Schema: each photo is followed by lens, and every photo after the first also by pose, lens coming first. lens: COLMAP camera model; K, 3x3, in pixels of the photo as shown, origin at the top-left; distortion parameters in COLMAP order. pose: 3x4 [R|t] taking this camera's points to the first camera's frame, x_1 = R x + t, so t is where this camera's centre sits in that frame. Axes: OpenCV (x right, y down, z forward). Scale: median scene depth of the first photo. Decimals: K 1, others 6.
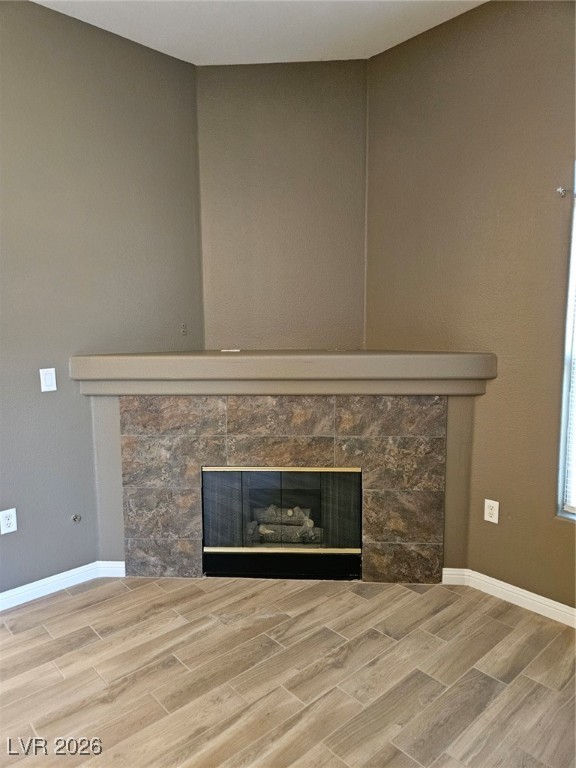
lens RADIAL K [[508.8, 0, 278.6], [0, 508.8, 384.8], [0, 0, 1]] dist [0.075283, -0.063072]
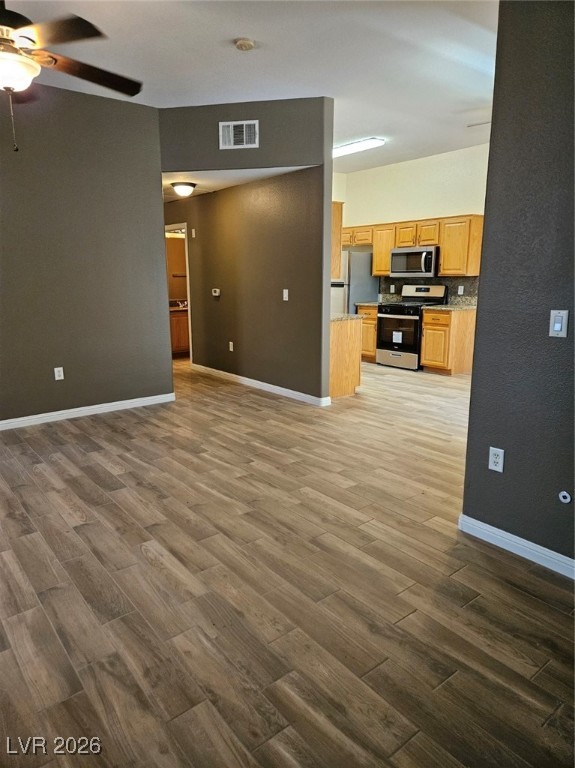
lens RADIAL K [[507.6, 0, 274.6], [0, 507.6, 379.1], [0, 0, 1]] dist [0.072367, -0.056197]
pose [[-0.067169, 0.217416, -0.973765, 0.412202], [-0.107507, 0.968710, 0.223703, -0.058889], [0.991933, 0.119712, -0.041693, 0.566976]]
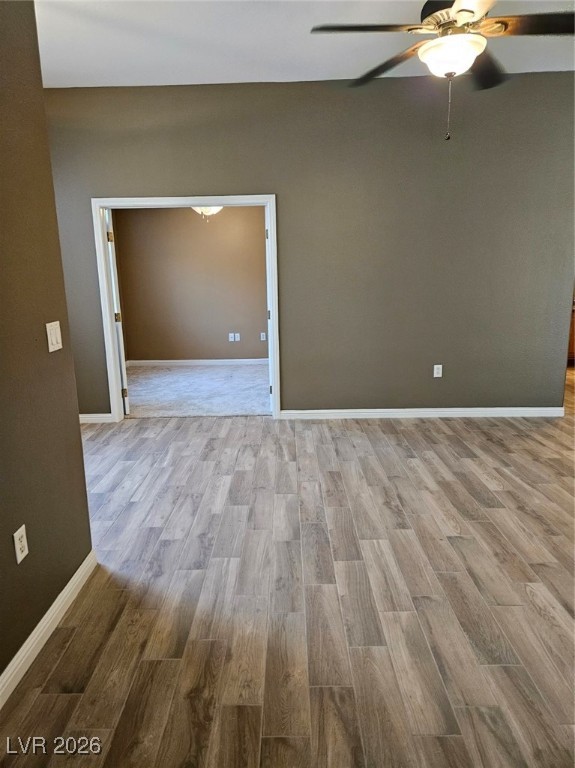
lens RADIAL K [[508.8, 0, 278.1], [0, 508.8, 384.8], [0, 0, 1]] dist [0.075283, -0.063072]
pose [[-0.677550, 0.178964, -0.713370, 0.361543], [-0.059183, 0.953531, 0.295424, -0.040746], [0.733091, 0.242384, -0.635474, 0.475051]]
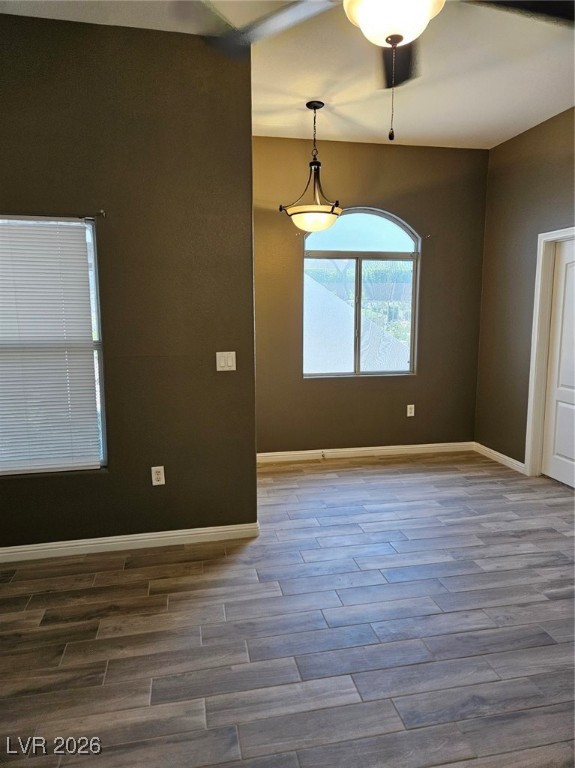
lens RADIAL K [[507.8, 0, 292.9], [0, 507.8, 375.3], [0, 0, 1]] dist [0.072903, -0.061360]
pose [[-0.868986, -0.052564, 0.492036, -0.661099], [0.069027, 0.971744, 0.225719, -0.080184], [-0.489998, 0.230111, -0.840804, 0.613309]]
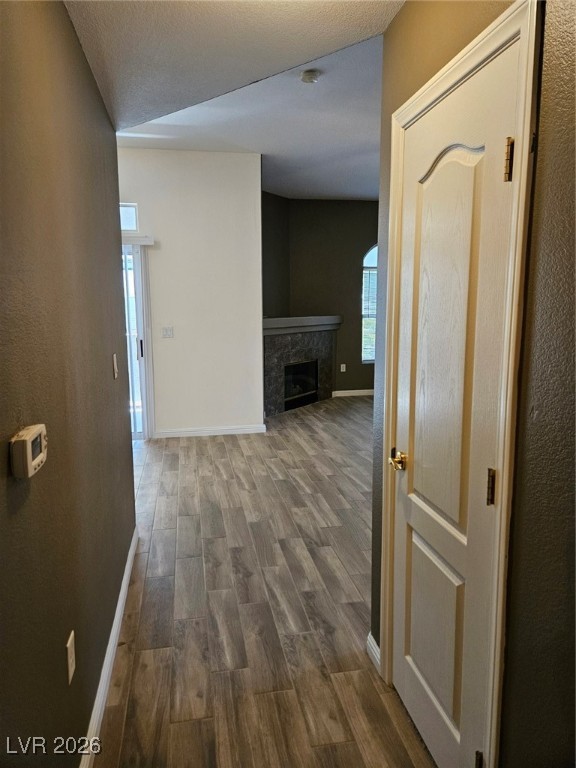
lens RADIAL K [[508.8, 0, 278.6], [0, 508.8, 384.8], [0, 0, 1]] dist [0.075283, -0.063072]
pose [[0.517109, -0.126098, 0.846580, -2.234102], [0.103474, 0.991044, 0.084412, 0.051923], [-0.849642, 0.043948, 0.525525, -0.222063]]
